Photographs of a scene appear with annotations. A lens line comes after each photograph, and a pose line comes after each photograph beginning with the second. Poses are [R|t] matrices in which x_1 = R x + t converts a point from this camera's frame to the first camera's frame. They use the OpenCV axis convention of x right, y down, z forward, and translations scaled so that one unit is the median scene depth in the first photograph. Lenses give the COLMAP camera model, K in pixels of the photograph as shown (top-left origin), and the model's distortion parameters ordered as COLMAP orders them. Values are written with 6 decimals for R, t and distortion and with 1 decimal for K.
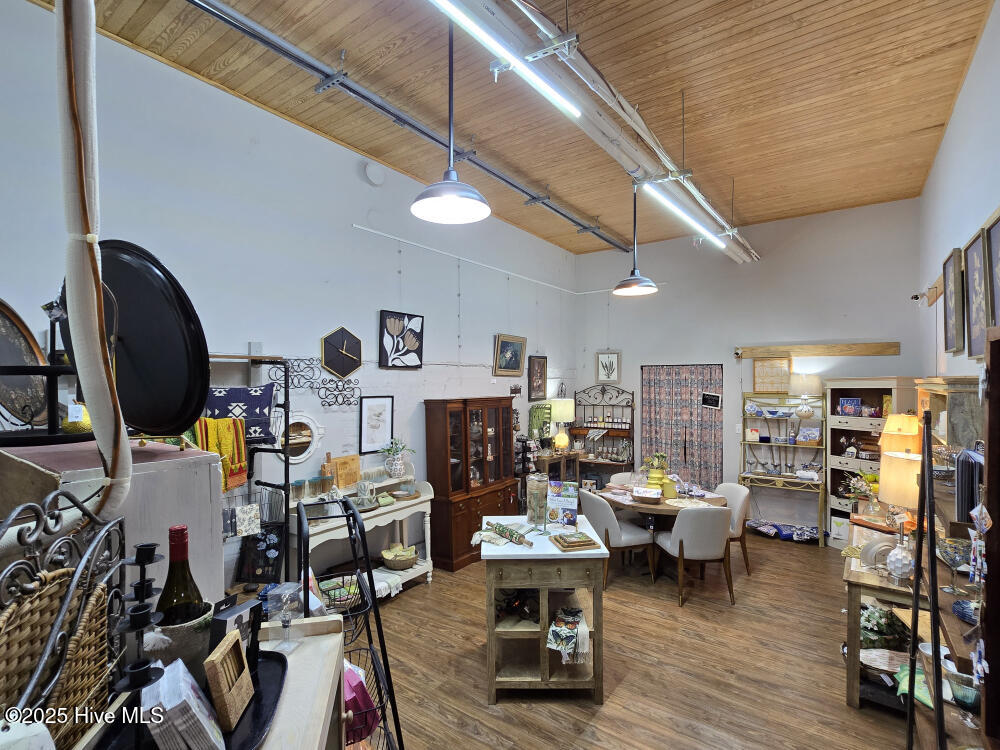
lens RADIAL K [[498.8, 0, 500.5], [0, 498.8, 379.4], [0, 0, 1]] dist [-0.000370, -0.000007]
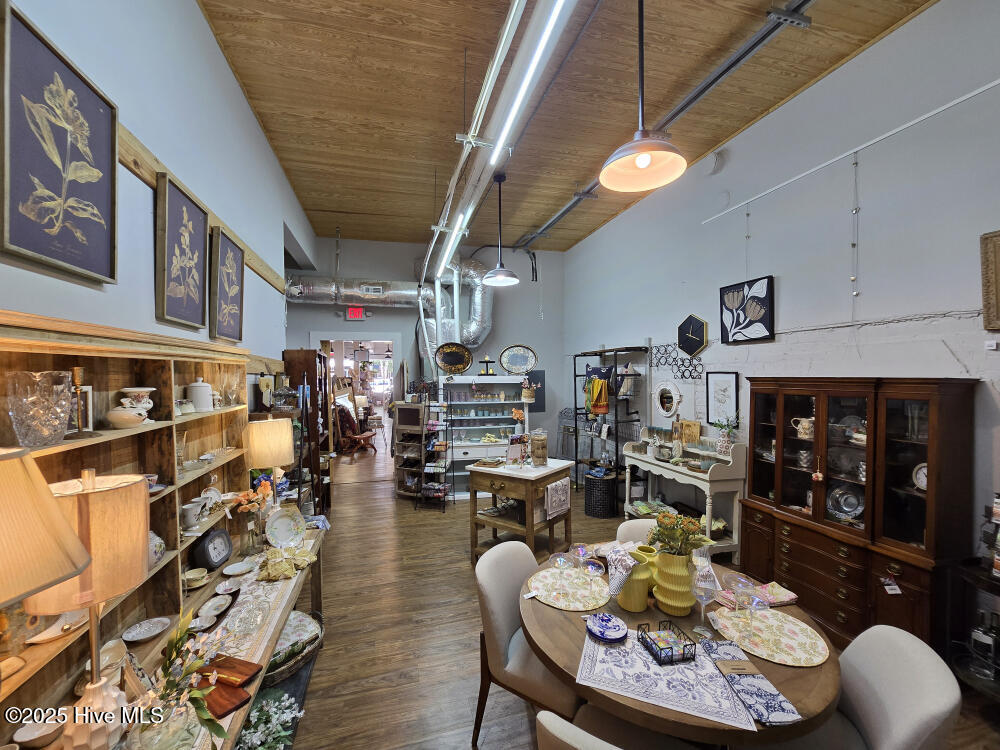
lens RADIAL K [[403.8, 0, 497.9], [0, 403.8, 376.3], [0, 0, 1]] dist [-0.000260, 0.000003]
pose [[-0.613700, 0.005739, -0.789519, 0.681775], [0.004298, 0.999983, 0.003928, 0.036219], [0.789528, -0.000983, -0.613714, 1.115007]]
